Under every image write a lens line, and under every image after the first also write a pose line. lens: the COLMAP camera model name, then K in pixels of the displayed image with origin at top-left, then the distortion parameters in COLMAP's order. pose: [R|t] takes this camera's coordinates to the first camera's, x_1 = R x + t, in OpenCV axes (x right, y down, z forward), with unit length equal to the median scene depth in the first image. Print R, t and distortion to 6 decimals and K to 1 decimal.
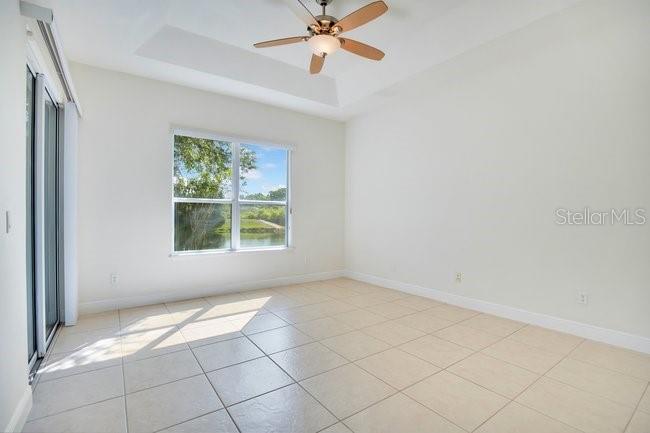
lens RADIAL K [[305.3, 0, 327.8], [0, 305.3, 219.3], [0, 0, 1]] dist [0.001116, 0.000333]
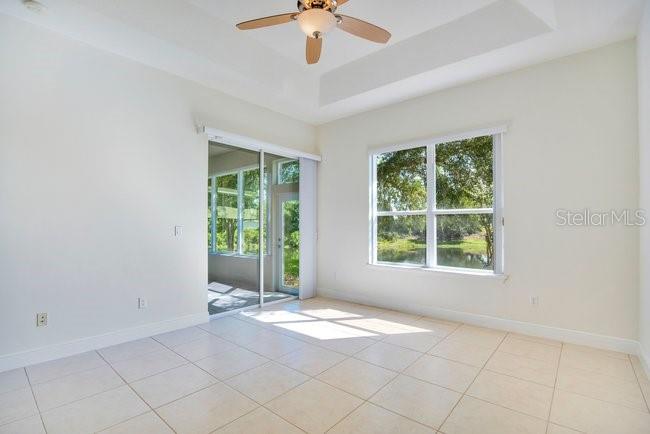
lens RADIAL K [[305.3, 0, 327.8], [0, 305.3, 219.8], [0, 0, 1]] dist [0.001116, 0.000333]
pose [[0.258589, -0.030240, -0.965514, 0.612586], [-0.015458, 0.999252, -0.035437, 0.001520], [0.965864, 0.024089, 0.257928, 0.647767]]
